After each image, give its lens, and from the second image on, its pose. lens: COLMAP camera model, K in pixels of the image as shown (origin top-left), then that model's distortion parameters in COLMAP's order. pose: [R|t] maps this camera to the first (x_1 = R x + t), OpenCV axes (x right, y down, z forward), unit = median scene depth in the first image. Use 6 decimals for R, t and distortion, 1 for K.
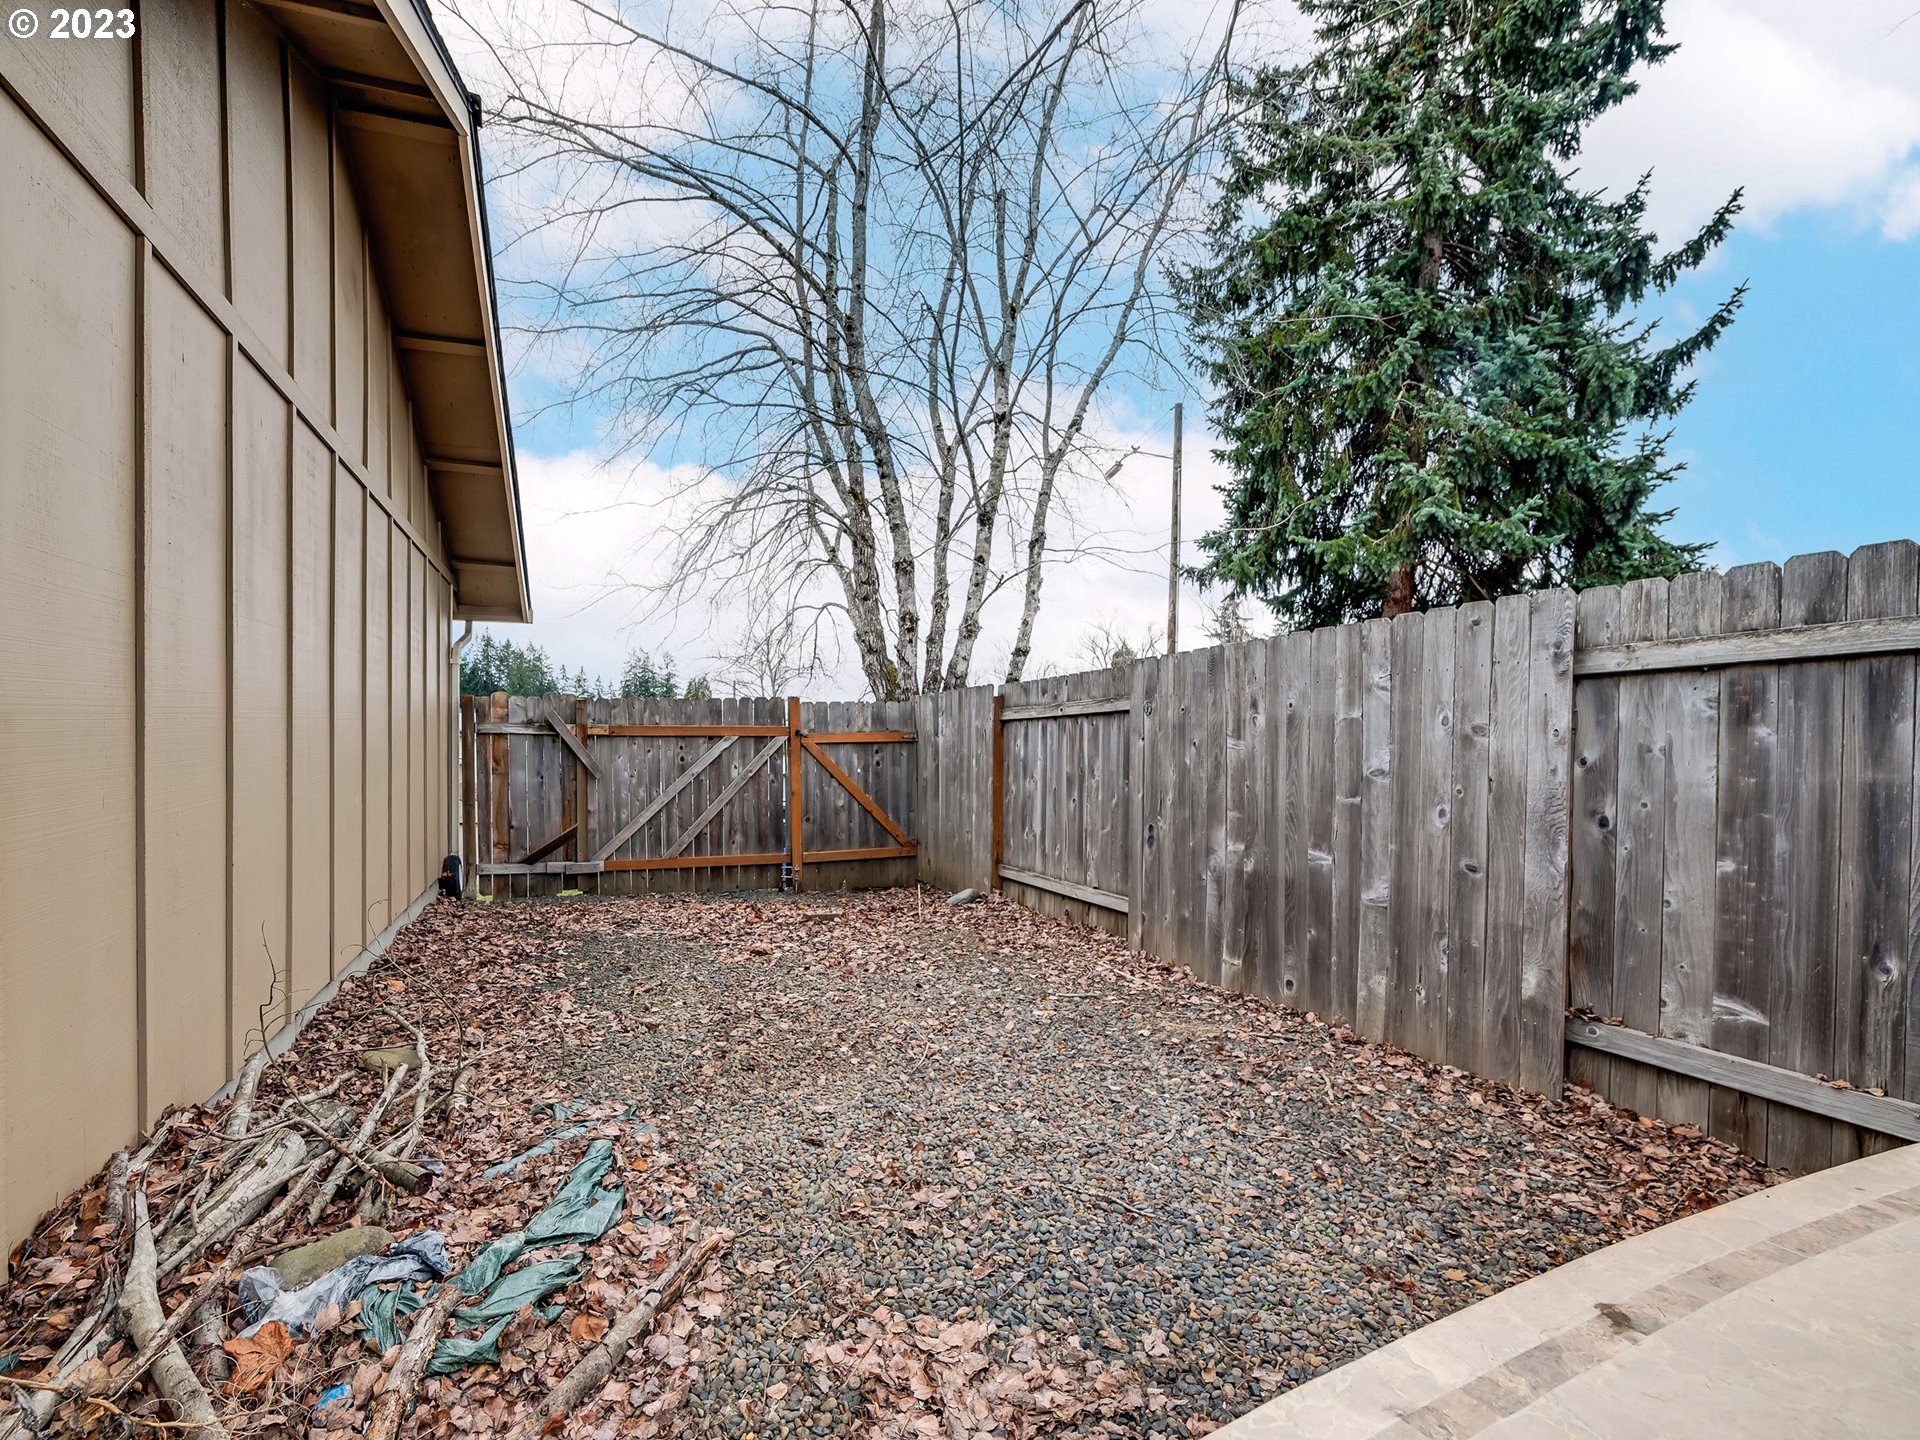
lens RADIAL K [[869.6, 0, 981.6], [0, 869.6, 758.1], [0, 0, 1]] dist [-0.004316, -0.001591]
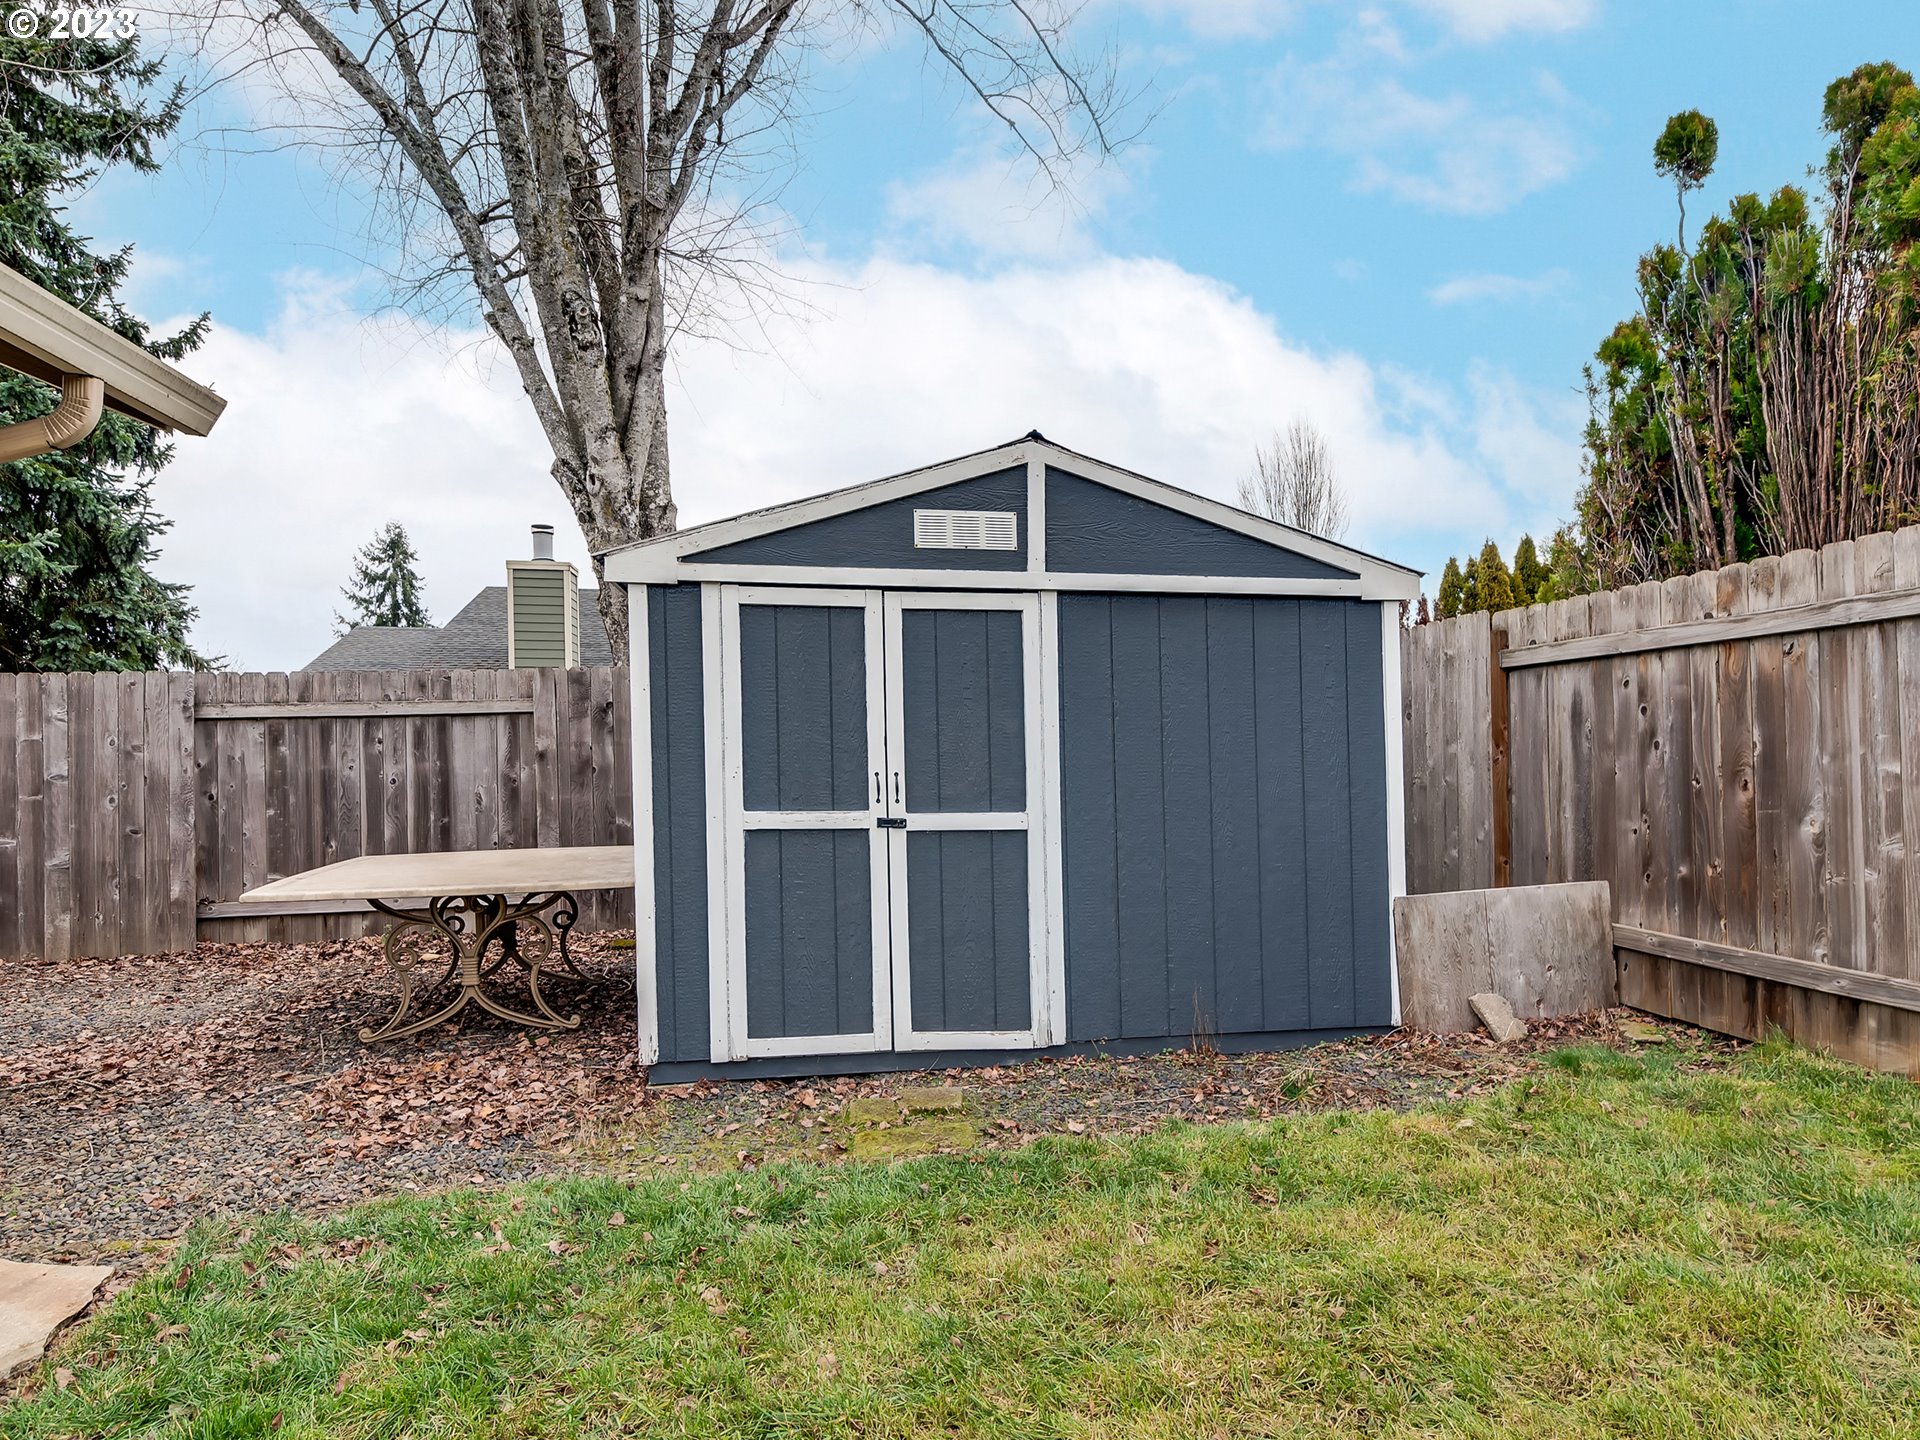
lens RADIAL K [[1282.1, 0, 959.9], [0, 1282.1, 761.5], [0, 0, 1]] dist [-0.001416, -0.002766]
pose [[0.275314, -0.017390, 0.961197, -1.333030], [0.029467, 0.999519, 0.009643, 0.015795], [-0.960903, 0.025668, 0.275694, -1.176599]]
